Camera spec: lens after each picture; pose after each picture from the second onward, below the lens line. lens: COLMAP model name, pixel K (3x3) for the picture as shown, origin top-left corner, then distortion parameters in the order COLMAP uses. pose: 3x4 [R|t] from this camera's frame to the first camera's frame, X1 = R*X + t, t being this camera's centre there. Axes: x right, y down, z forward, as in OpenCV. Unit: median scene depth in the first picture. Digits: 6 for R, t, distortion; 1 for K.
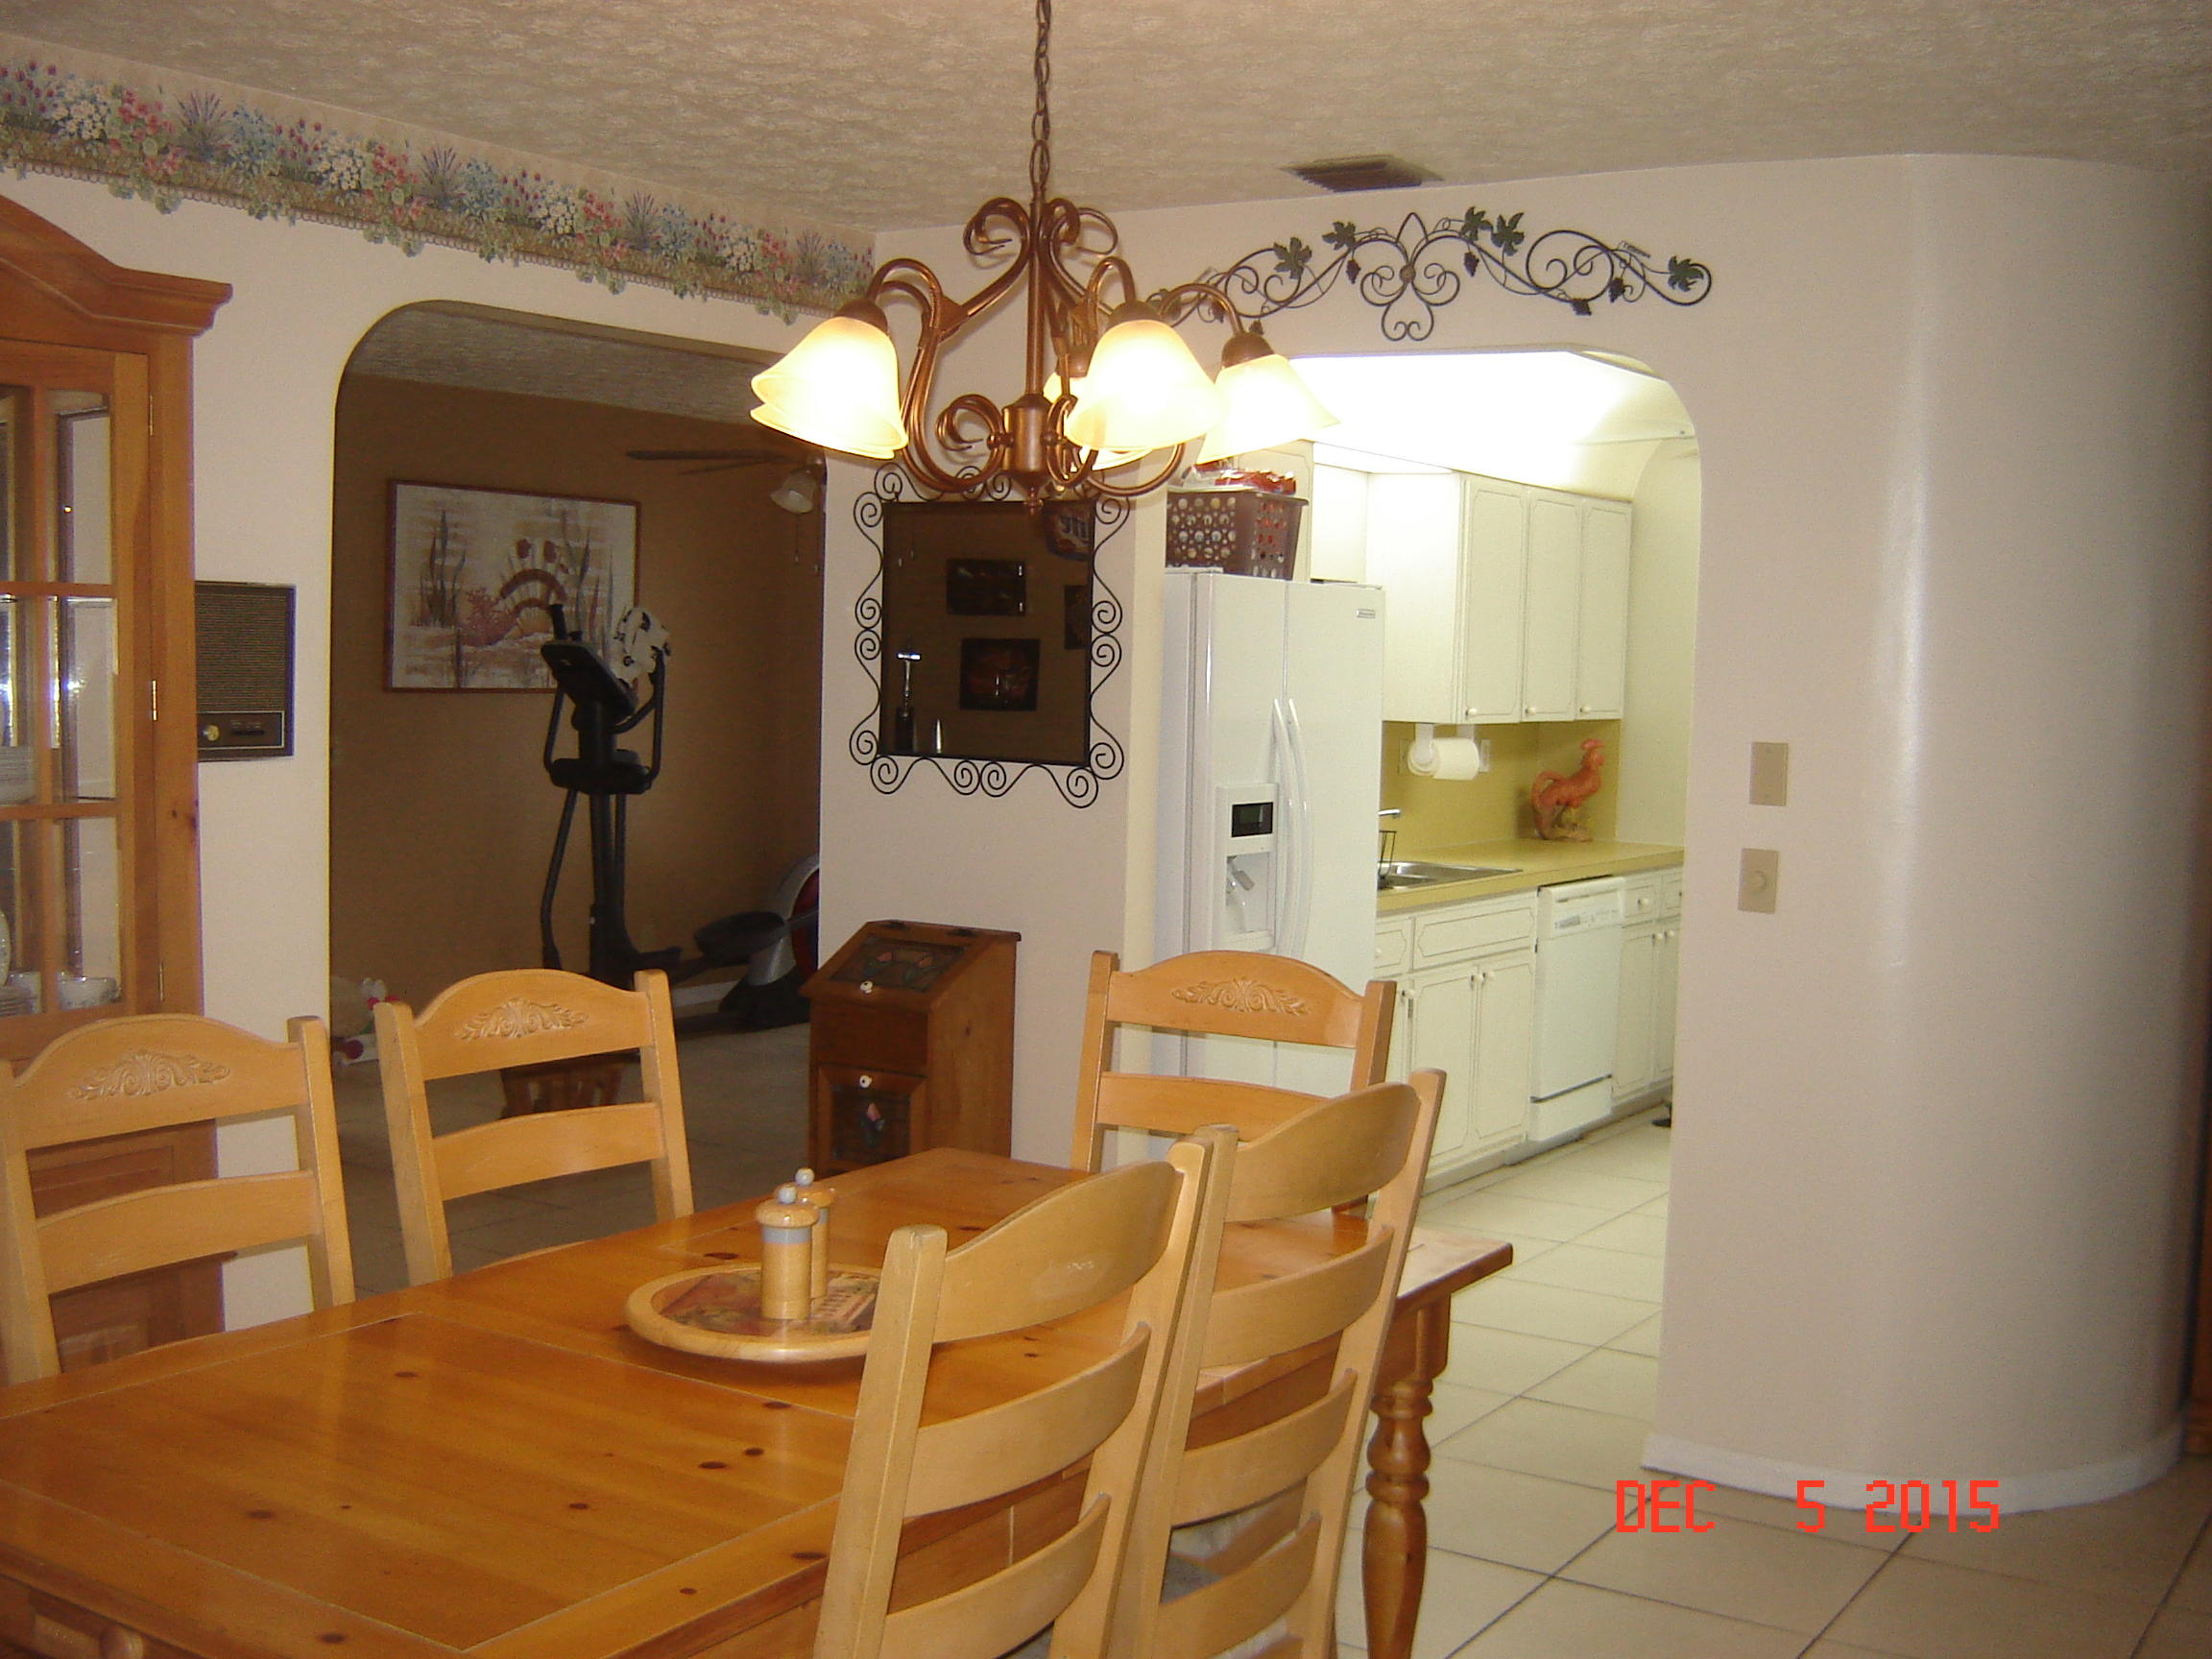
lens RADIAL K [[2518.4, 0, 1106.0], [0, 2518.4, 829.5], [0, 0, 1]] dist [-0.122989, 0.006187]
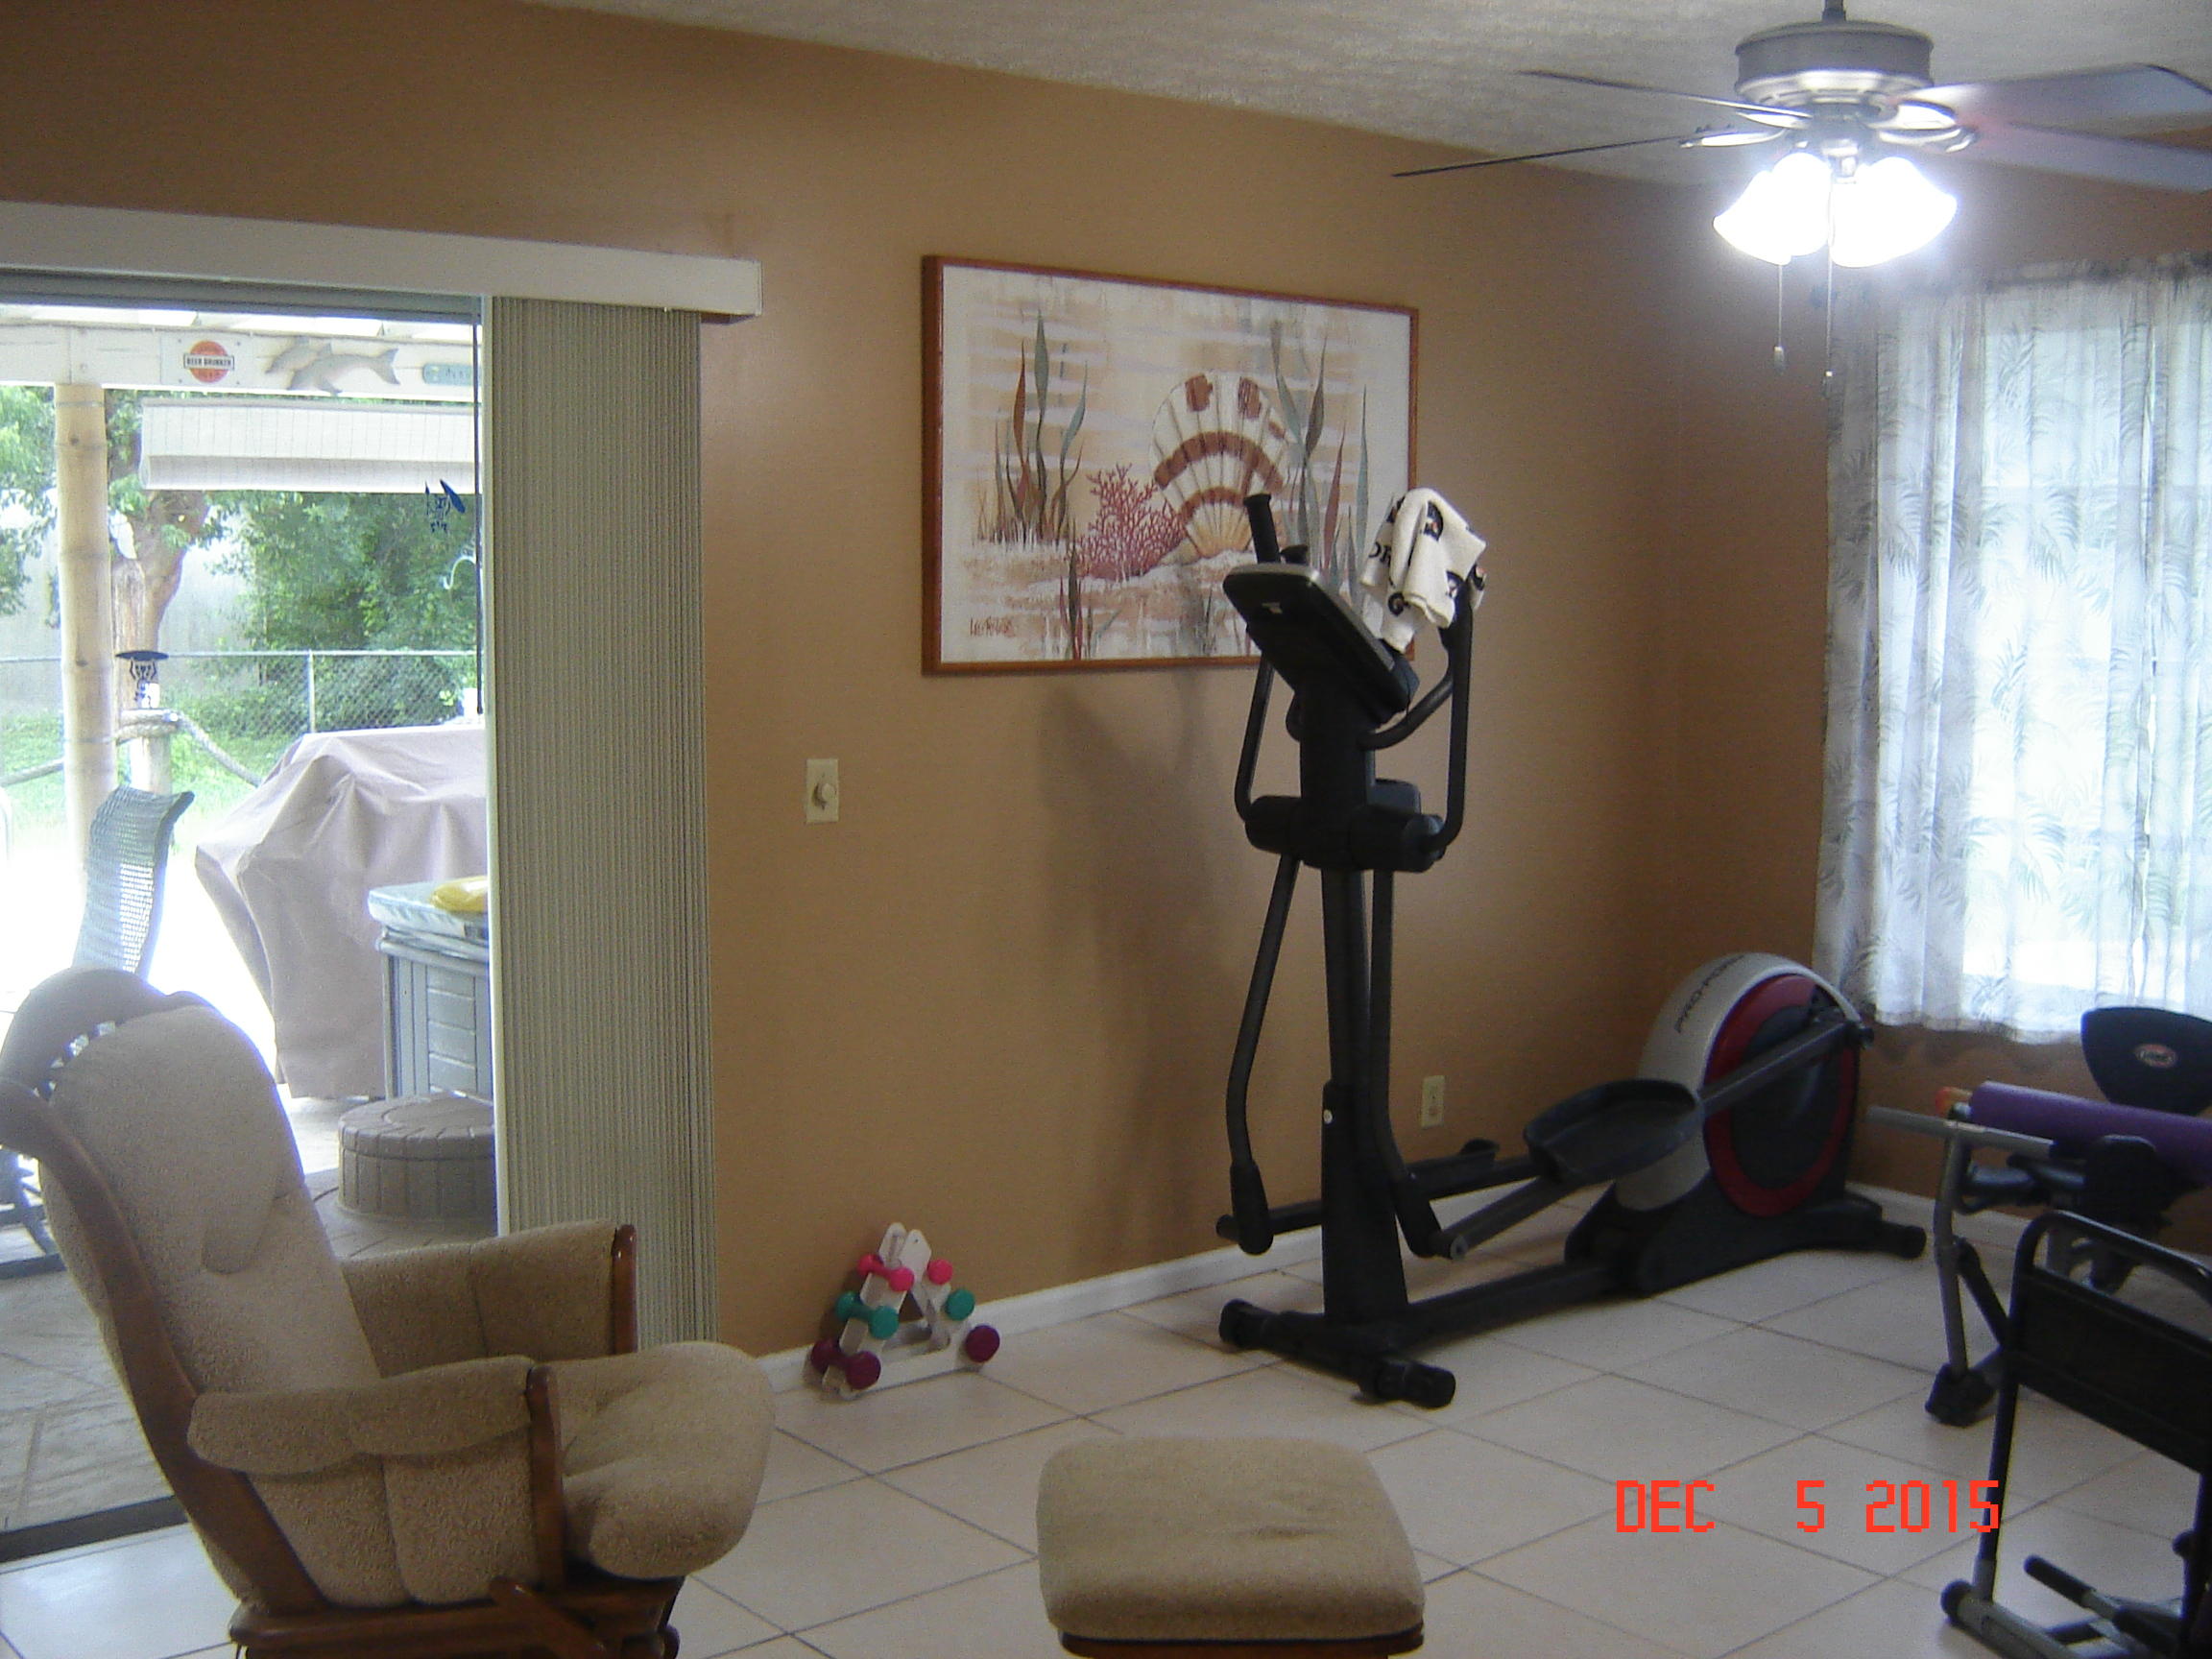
lens RADIAL K [[2518.4, 0, 1106.0], [0, 2518.4, 829.5], [0, 0, 1]] dist [-0.122989, 0.006187]
pose [[0.954467, 0.006440, -0.298246, -0.094918], [0.002111, 0.999596, 0.028341, -0.035846], [0.298308, -0.027680, 0.954068, 0.494561]]
